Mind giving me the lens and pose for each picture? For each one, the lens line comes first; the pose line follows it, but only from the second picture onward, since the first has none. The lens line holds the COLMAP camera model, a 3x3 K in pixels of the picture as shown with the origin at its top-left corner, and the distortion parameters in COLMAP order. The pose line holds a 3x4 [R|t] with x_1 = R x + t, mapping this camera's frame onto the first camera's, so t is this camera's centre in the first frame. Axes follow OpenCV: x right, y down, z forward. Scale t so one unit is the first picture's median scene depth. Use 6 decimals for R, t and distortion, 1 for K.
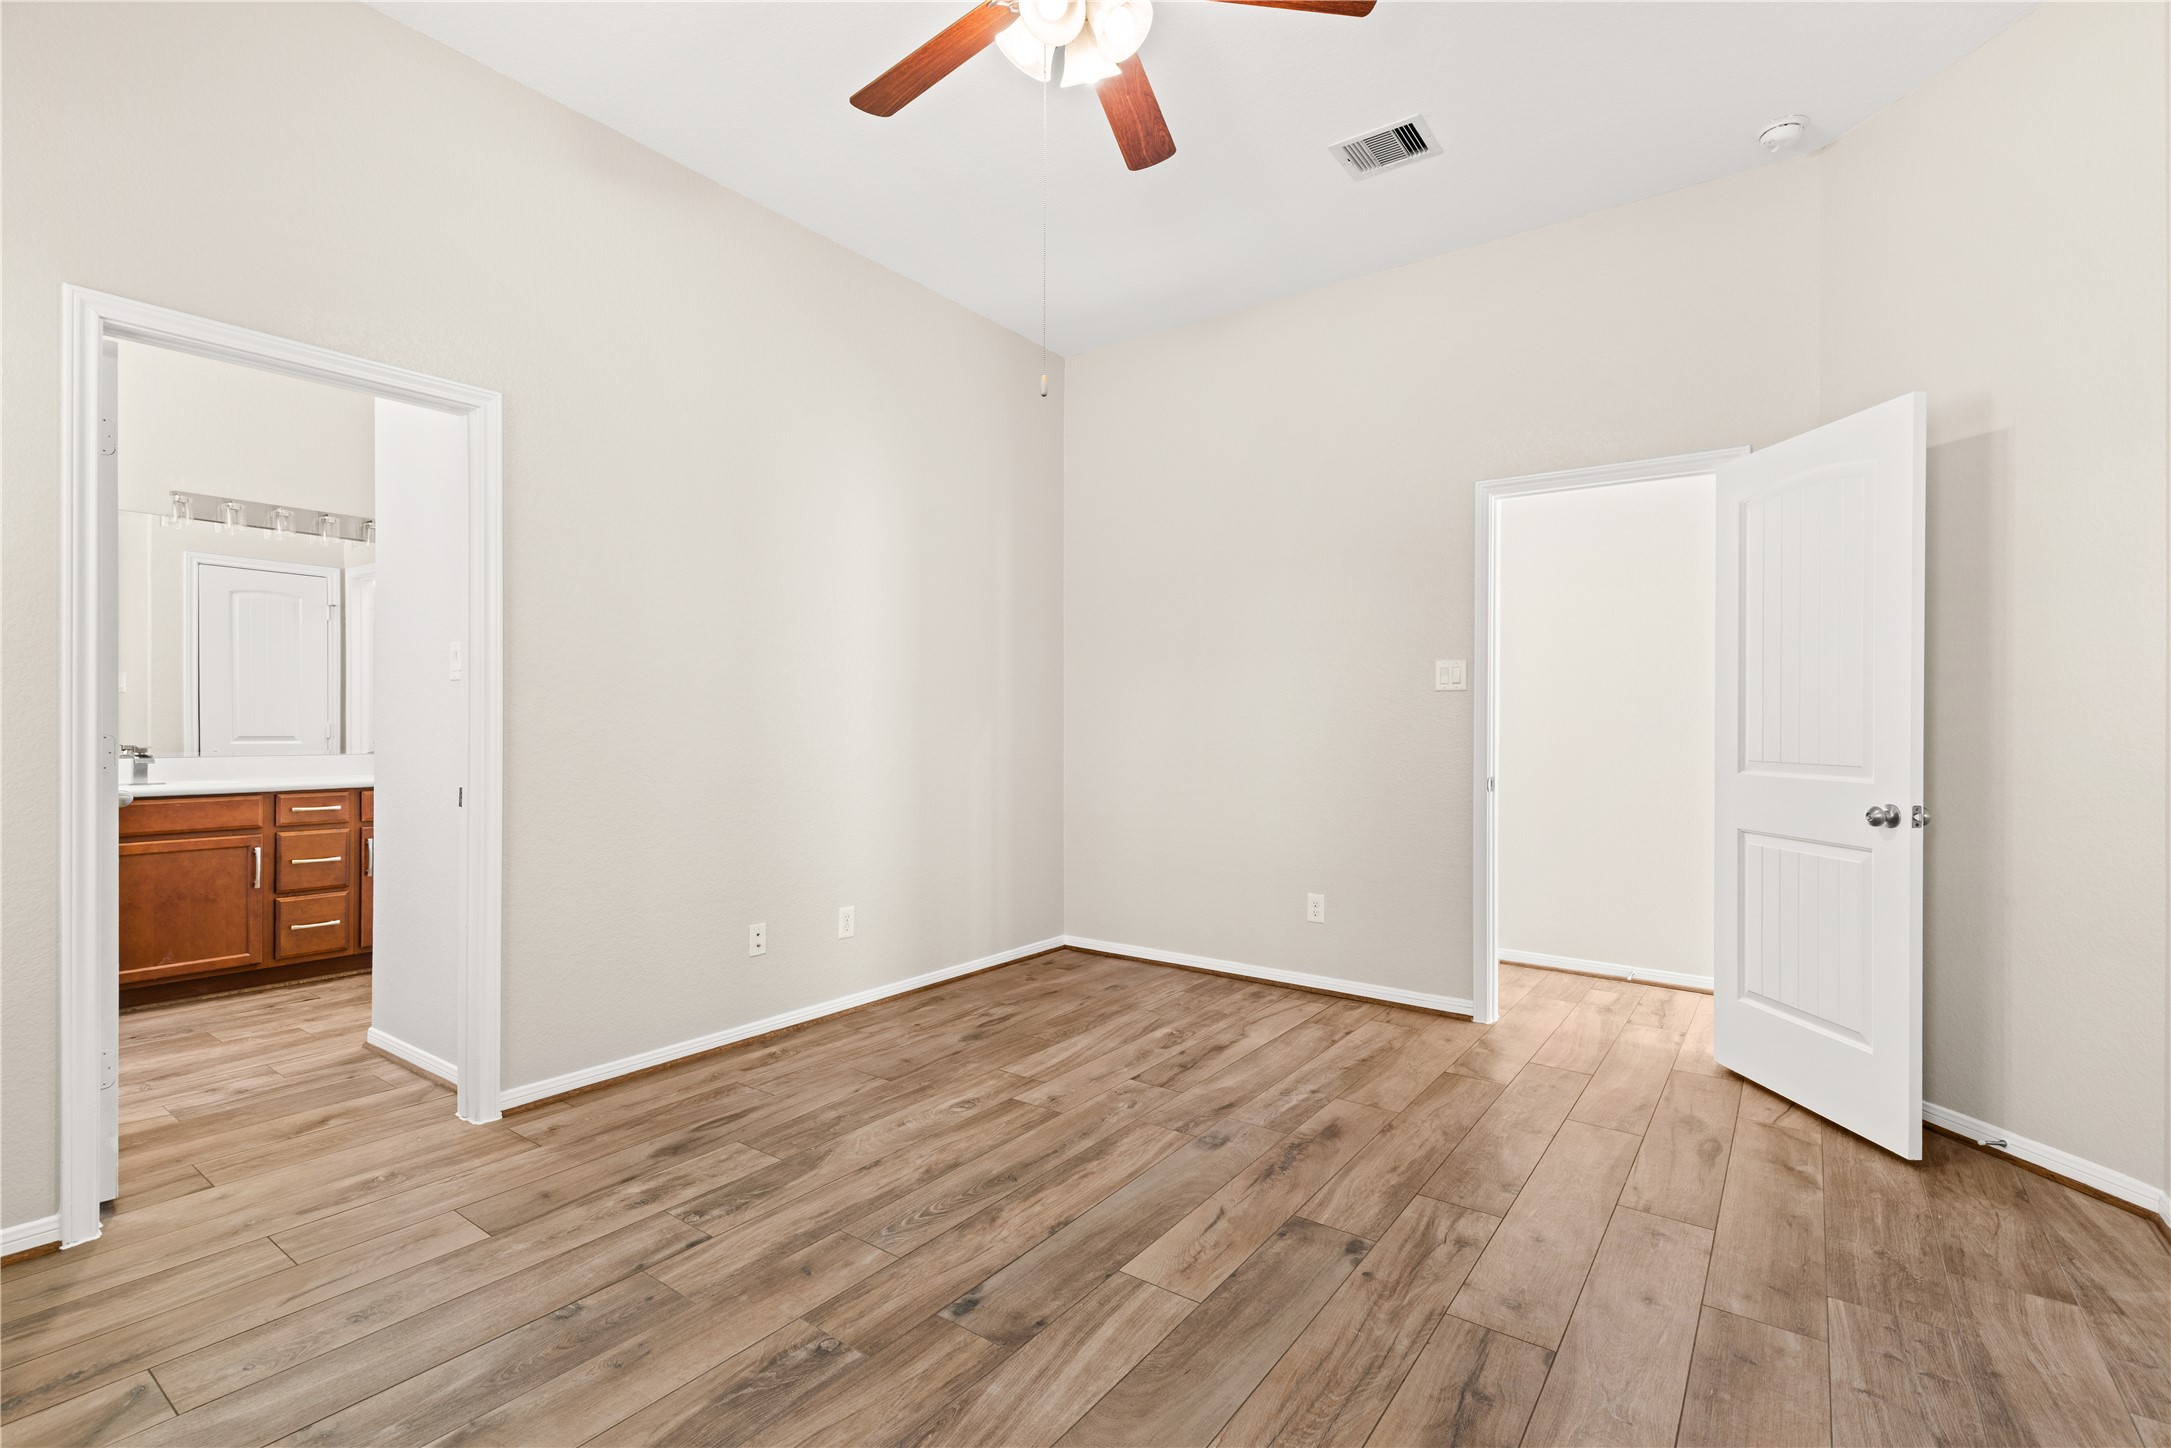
lens RADIAL K [[978.7, 0, 1085.2], [0, 978.7, 725.1], [0, 0, 1]] dist [0.002702, 0.001322]
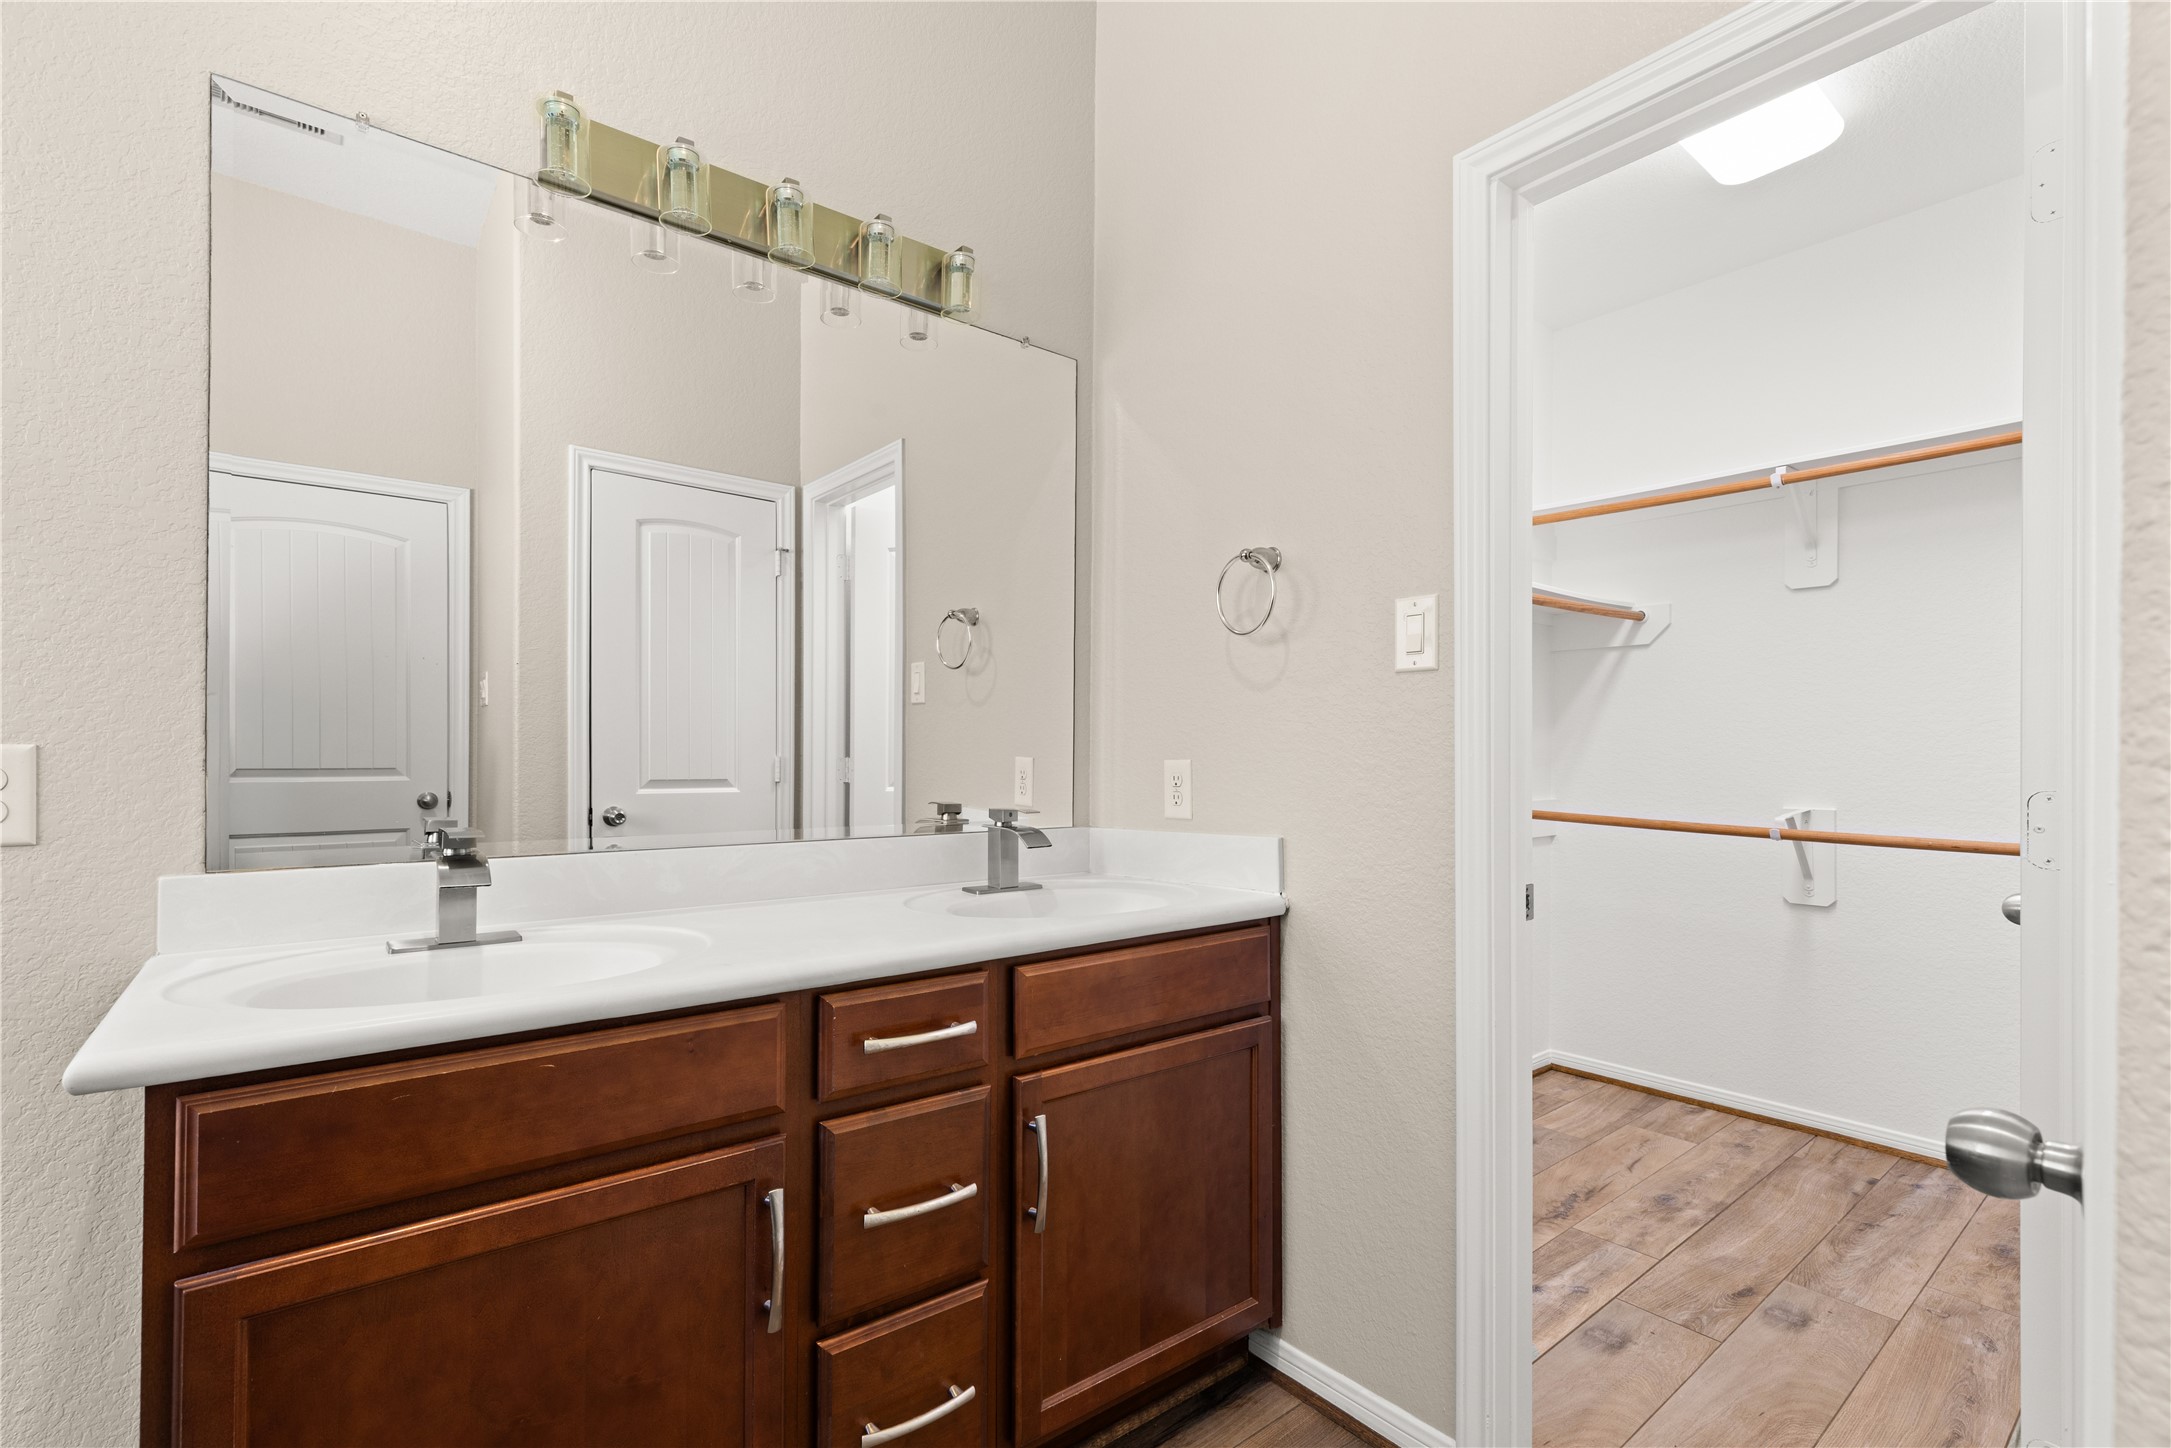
lens RADIAL K [[978.7, 0, 1089.7], [0, 978.7, 745.6], [0, 0, 1]] dist [0.002702, 0.001322]
pose [[0.967449, -0.005845, -0.253000, -0.665016], [0.003985, 0.999961, -0.007863, -0.004101], [0.253037, 0.006598, 0.967434, 0.726588]]
